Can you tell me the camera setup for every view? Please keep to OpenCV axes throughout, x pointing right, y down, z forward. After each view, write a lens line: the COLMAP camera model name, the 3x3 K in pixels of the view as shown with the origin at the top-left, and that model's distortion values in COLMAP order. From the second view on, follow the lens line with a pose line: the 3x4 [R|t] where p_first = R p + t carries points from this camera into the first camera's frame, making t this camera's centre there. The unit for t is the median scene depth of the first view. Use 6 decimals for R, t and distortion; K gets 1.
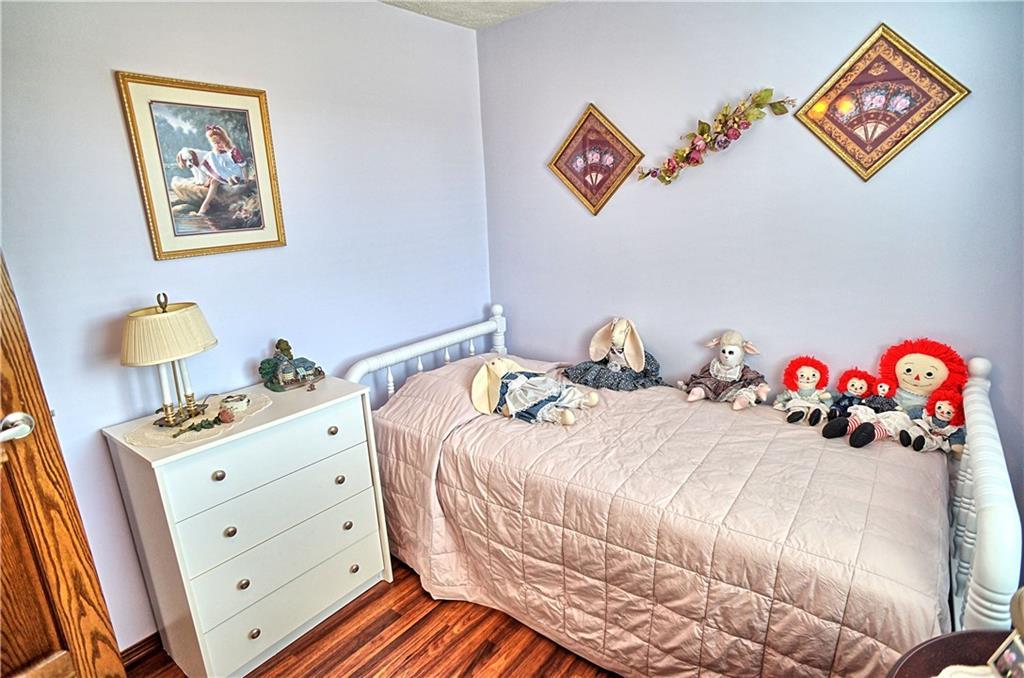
lens RADIAL K [[540.5, 0, 519.6], [0, 540.5, 345.2], [0, 0, 1]] dist [-0.073916, 0.051018]
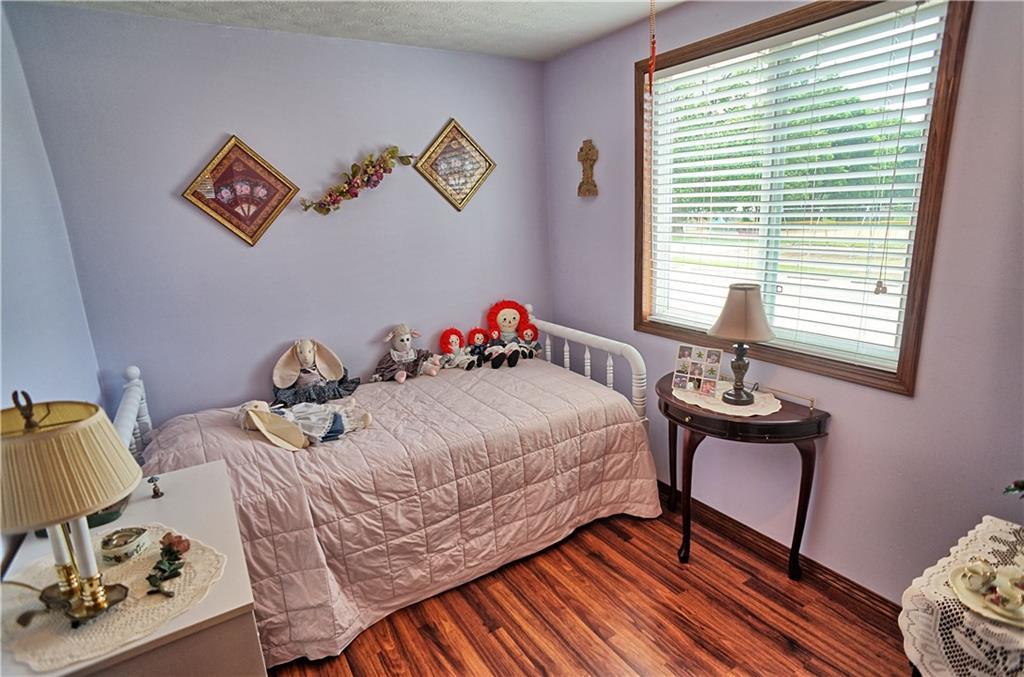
lens RADIAL K [[540.5, 0, 519.6], [0, 540.5, 344.7], [0, 0, 1]] dist [-0.073916, 0.051018]
pose [[0.354583, -0.207785, 0.911645, -0.804104], [0.273998, 0.955284, 0.111161, -0.051416], [-0.893978, 0.210373, 0.395660, 0.260059]]
